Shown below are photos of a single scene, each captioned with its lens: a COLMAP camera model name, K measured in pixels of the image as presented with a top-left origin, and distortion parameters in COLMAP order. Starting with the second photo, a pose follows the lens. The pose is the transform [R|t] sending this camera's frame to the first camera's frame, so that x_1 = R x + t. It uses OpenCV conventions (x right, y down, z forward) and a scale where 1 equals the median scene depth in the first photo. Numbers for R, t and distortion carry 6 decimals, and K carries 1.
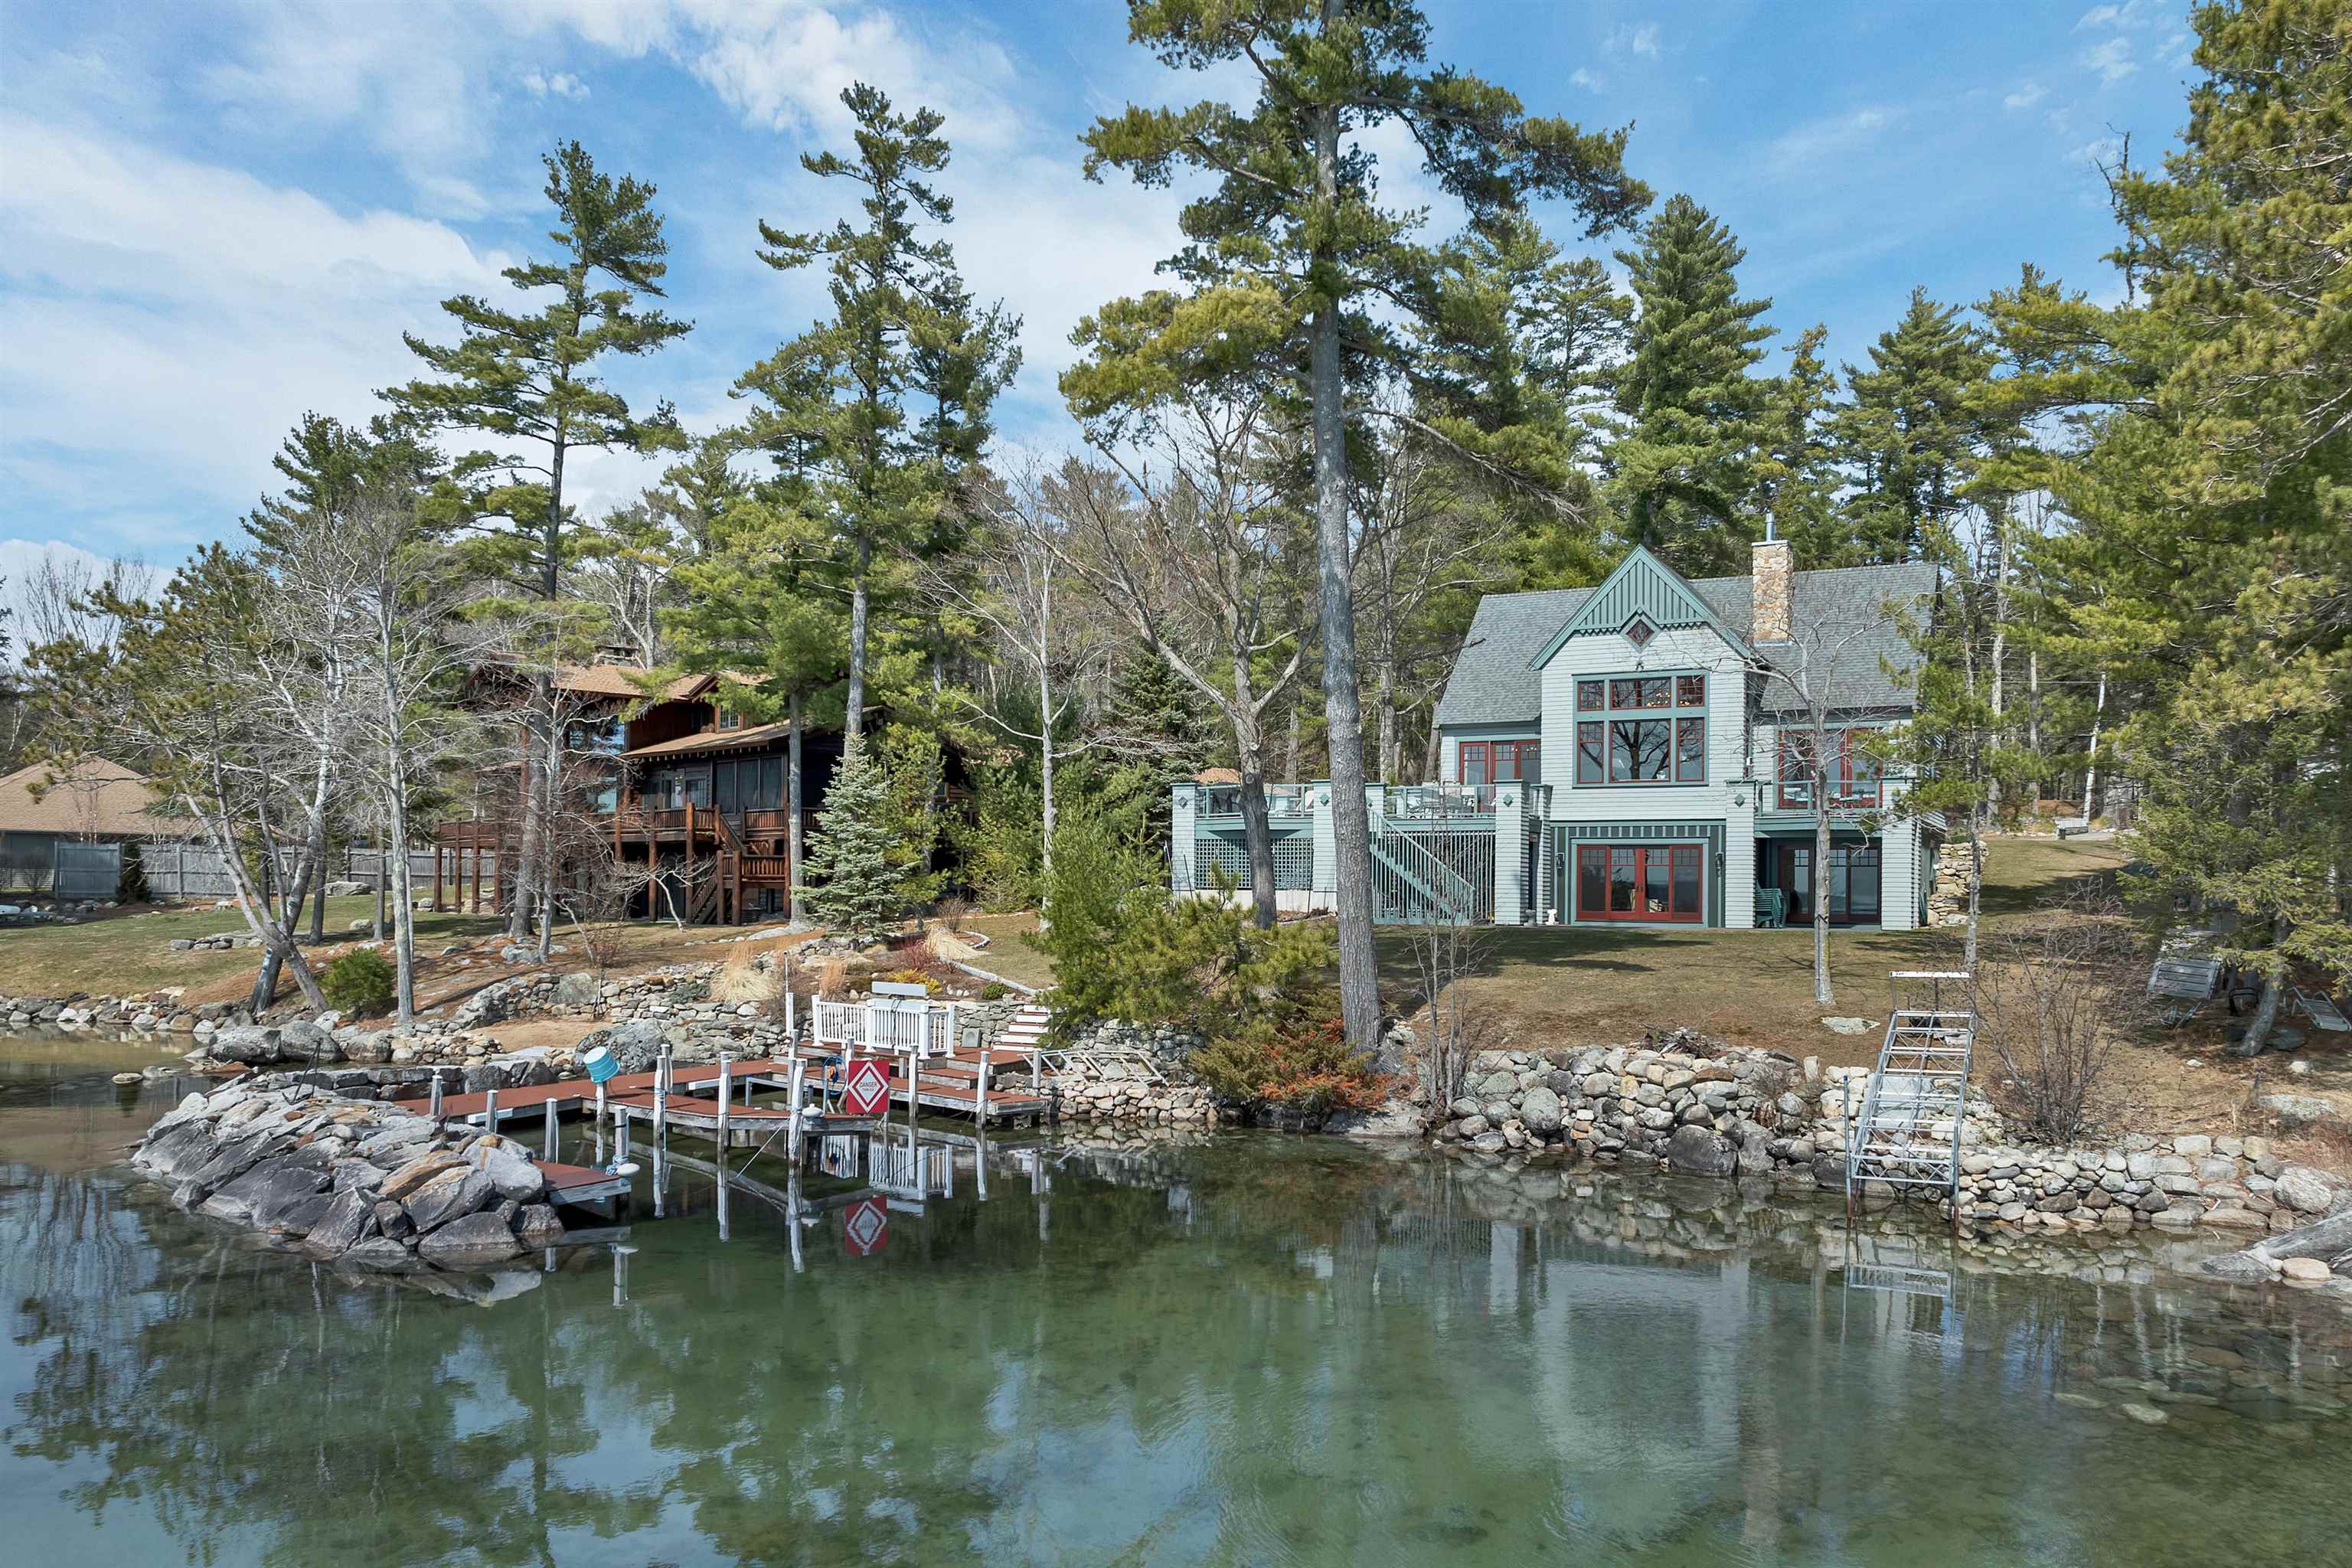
lens RADIAL K [[1694.0, 0, 1178.6], [0, 1694.0, 871.8], [0, 0, 1]] dist [-0.030595, -0.008359]
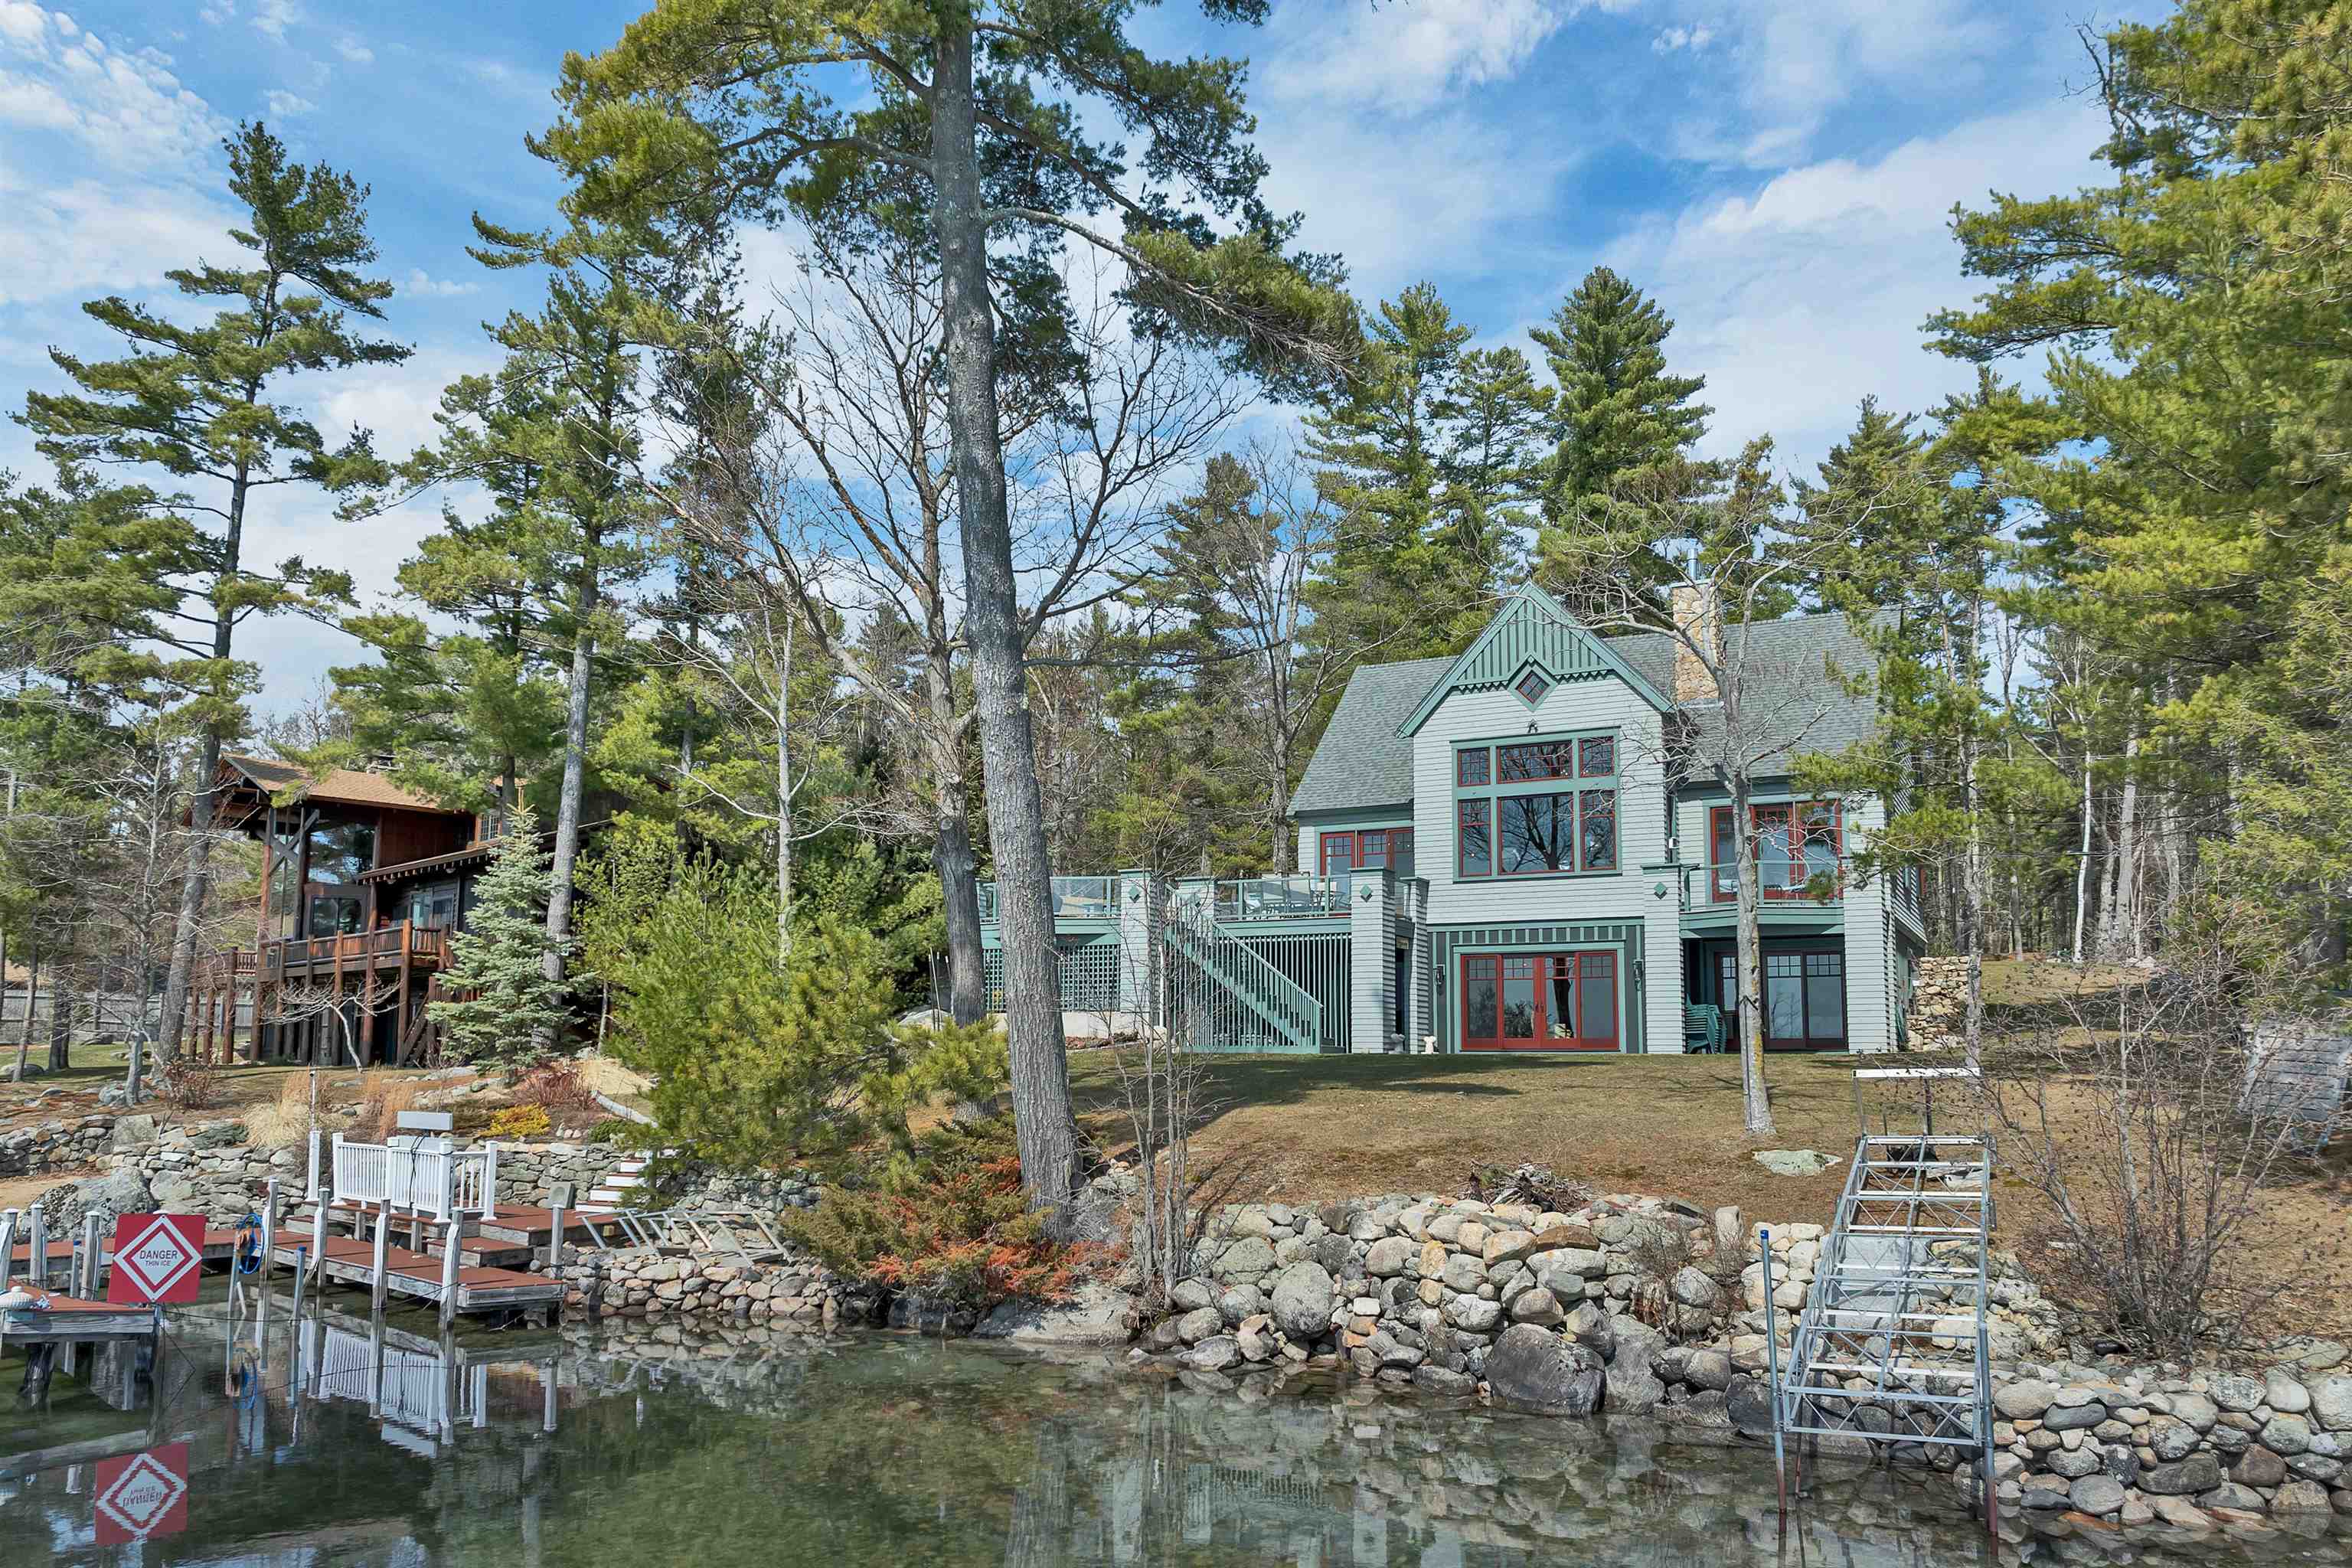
lens RADIAL K [[1694.0, 0, 1178.6], [0, 1694.0, 871.8], [0, 0, 1]] dist [-0.030595, -0.008359]
pose [[0.999919, -0.001048, 0.012692, 0.104075], [0.002408, 0.994184, -0.107668, 0.033372], [-0.012506, 0.107690, 0.994106, 0.236518]]
